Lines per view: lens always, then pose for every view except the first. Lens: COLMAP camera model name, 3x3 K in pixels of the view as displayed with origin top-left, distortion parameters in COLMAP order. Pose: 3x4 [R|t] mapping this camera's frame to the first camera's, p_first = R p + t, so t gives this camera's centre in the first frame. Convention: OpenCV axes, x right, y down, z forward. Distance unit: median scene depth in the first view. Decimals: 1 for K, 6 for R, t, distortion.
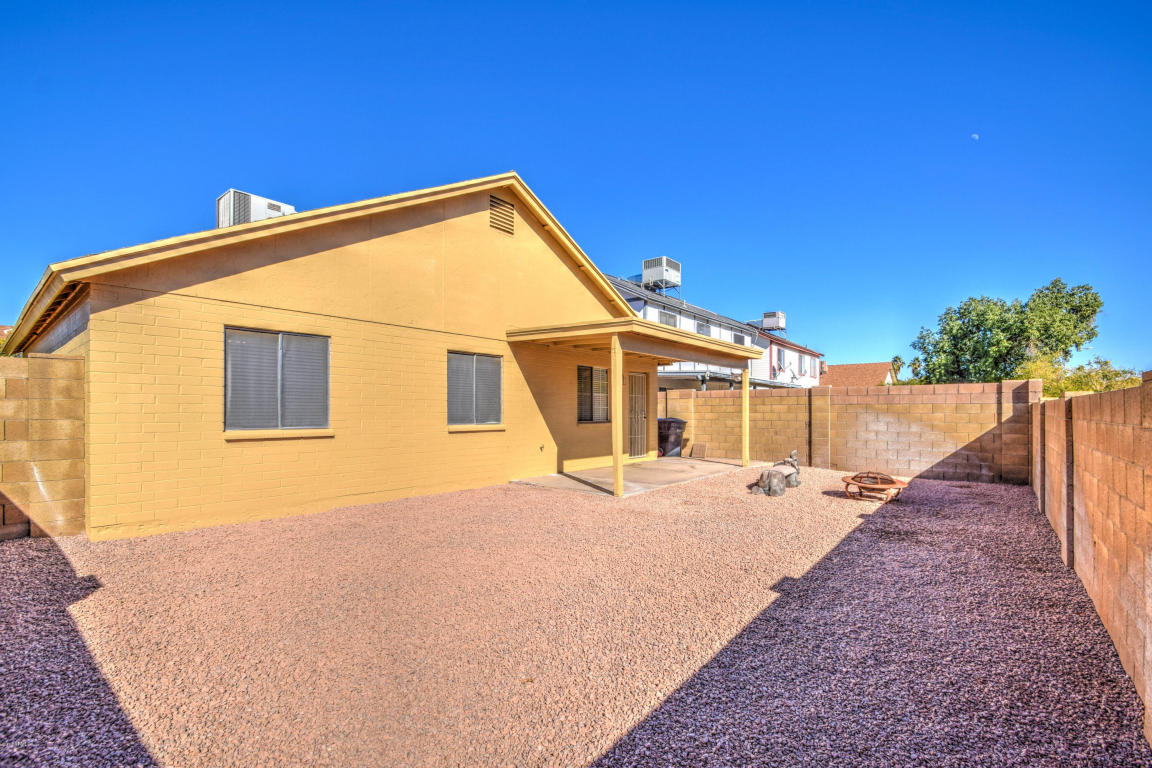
lens RADIAL K [[511.1, 0, 579.1], [0, 511.1, 408.3], [0, 0, 1]] dist [0.002272, -0.014406]
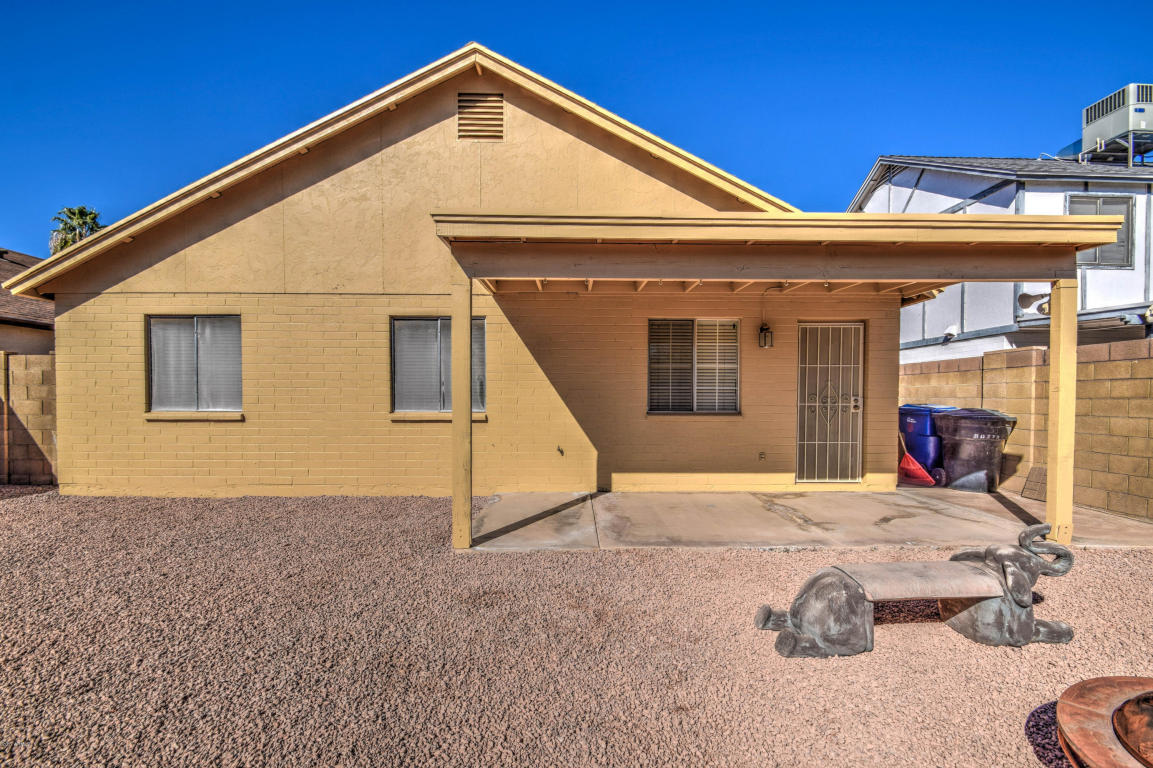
lens RADIAL K [[527.7, 0, 577.5], [0, 527.7, 408.8], [0, 0, 1]] dist [-0.000349, -0.007757]
pose [[0.650221, 0.019368, -0.759498, 0.420403], [0.002658, 0.999611, 0.027767, 0.005281], [0.759740, -0.020074, 0.649917, 0.529156]]
